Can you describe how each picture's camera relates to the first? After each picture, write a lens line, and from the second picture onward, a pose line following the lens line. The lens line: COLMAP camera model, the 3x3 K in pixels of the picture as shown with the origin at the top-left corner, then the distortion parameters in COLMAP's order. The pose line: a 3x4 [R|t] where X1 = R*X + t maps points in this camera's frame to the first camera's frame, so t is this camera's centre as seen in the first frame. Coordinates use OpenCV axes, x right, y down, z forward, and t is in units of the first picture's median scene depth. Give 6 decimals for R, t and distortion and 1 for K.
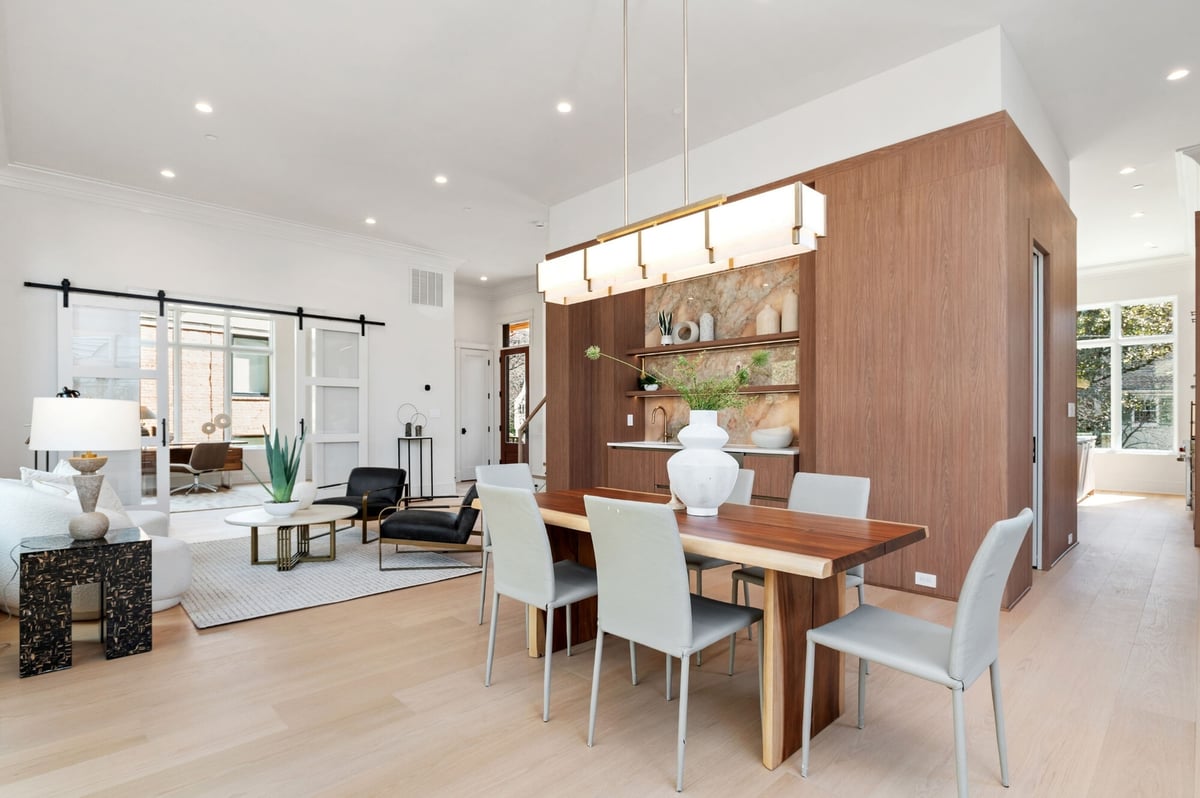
lens RADIAL K [[586.7, 0, 606.9], [0, 586.7, 412.2], [0, 0, 1]] dist [0.001736, 0.000578]
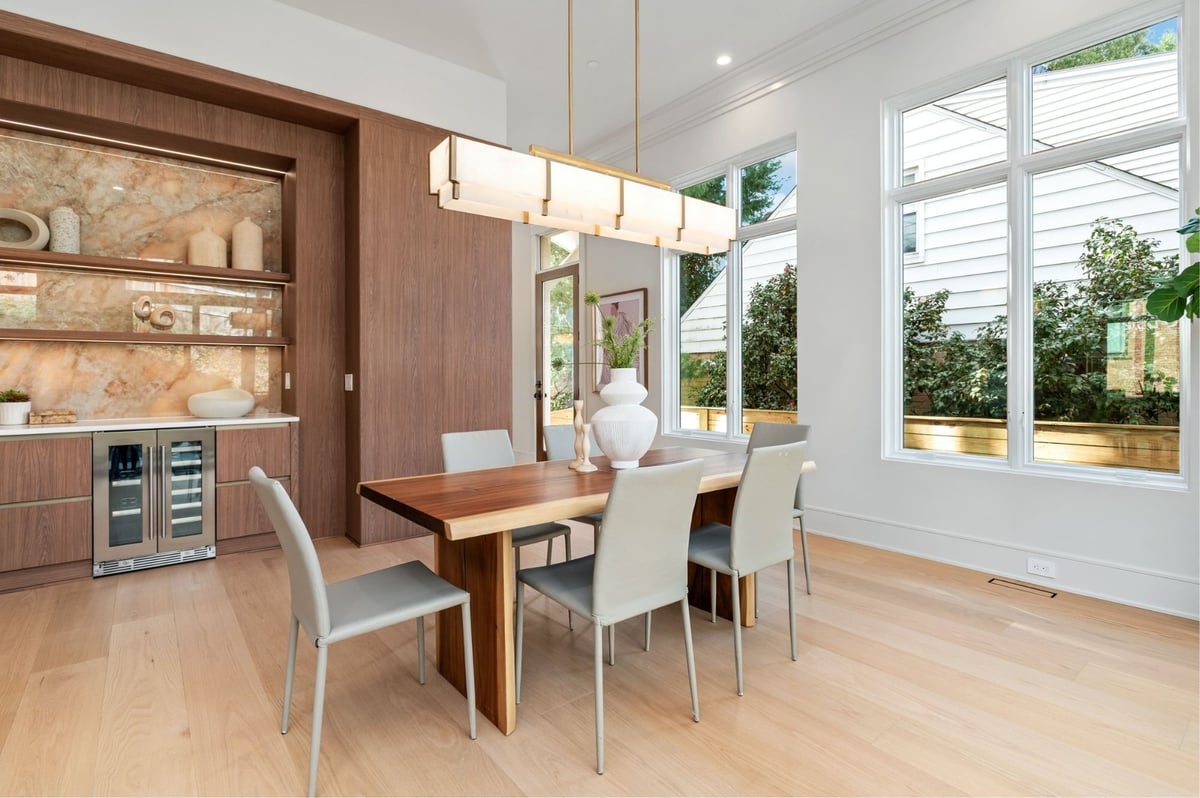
lens RADIAL K [[582.4, 0, 601.5], [0, 582.4, 375.6], [0, 0, 1]] dist [-0.001458, -0.001636]
pose [[0.113955, 0.001159, 0.993485, -0.401411], [-0.003030, 0.999995, -0.000819, 0.005583], [-0.993481, -0.002917, 0.113958, 0.412060]]
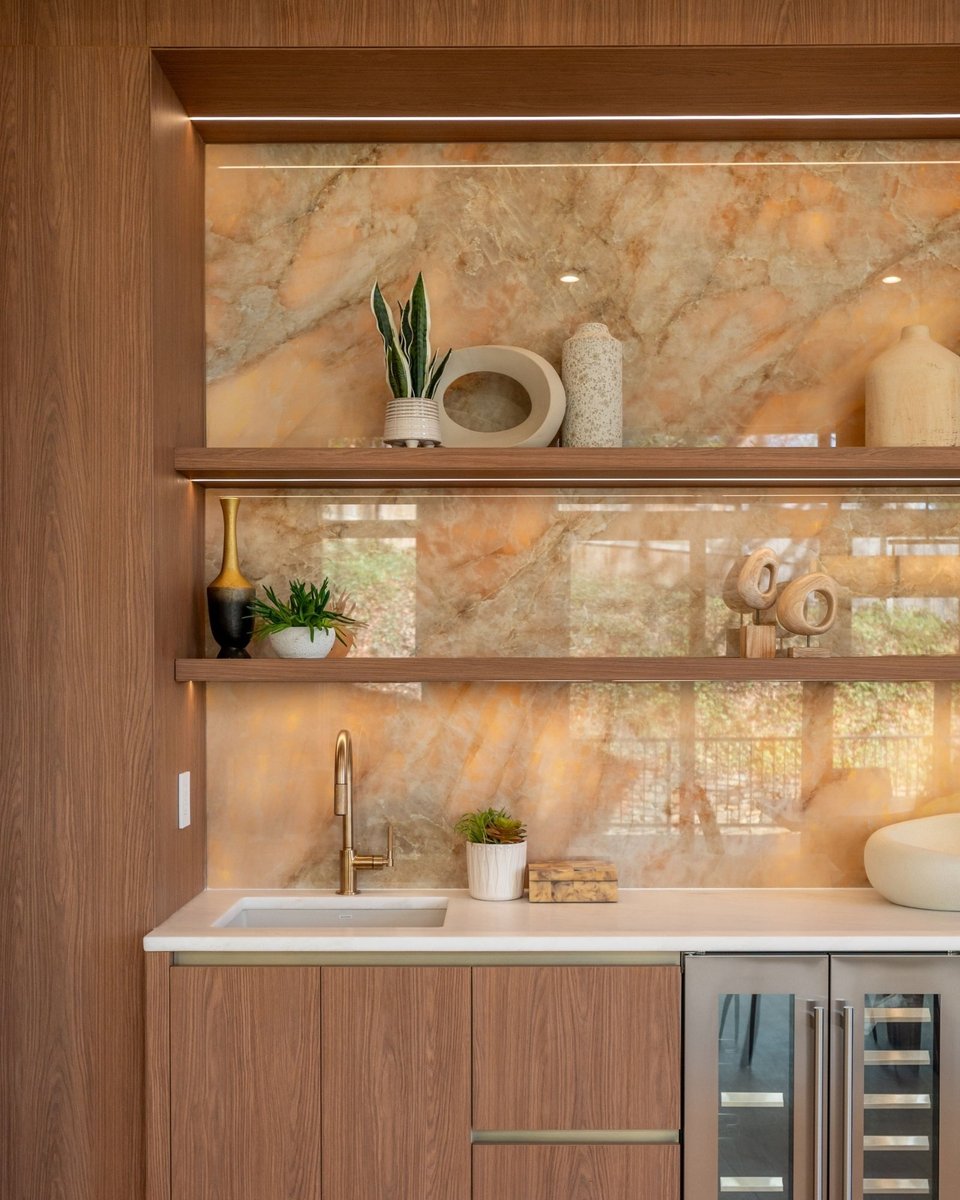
lens RADIAL K [[1425.4, 0, 496.0], [0, 1425.4, 710.9], [0, 0, 1]] dist [0.007352, 0.012982]
pose [[0.706057, -0.021353, 0.707833, -0.277061], [-0.005082, 0.999367, 0.035217, -0.041268], [-0.708137, -0.028462, 0.705501, 0.690712]]
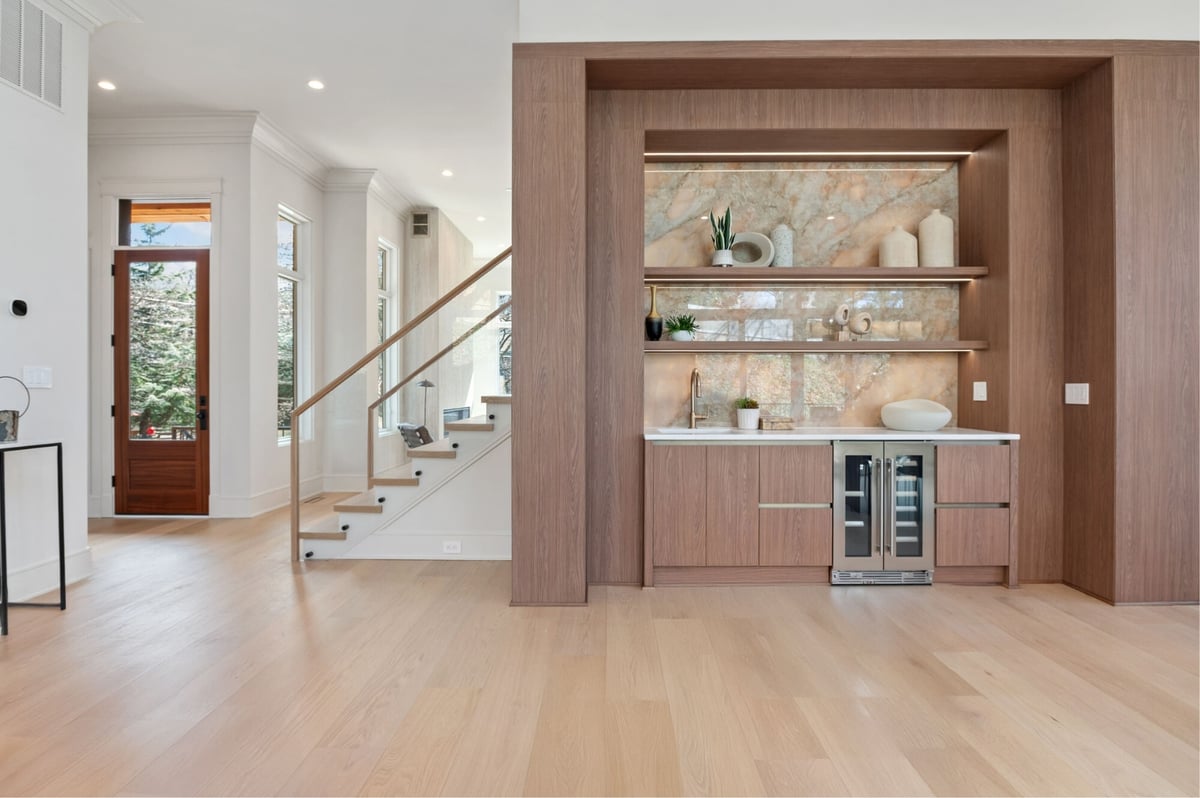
lens RADIAL K [[602.0, 0, 599.9], [0, 602.0, 388.8], [0, 0, 1]] dist [-0.018796, 0.000841]
pose [[0.715116, 0.000195, 0.699006, -0.474844], [-0.005648, 0.999969, 0.005499, 0.009047], [-0.698983, -0.007880, 0.715095, 0.730106]]
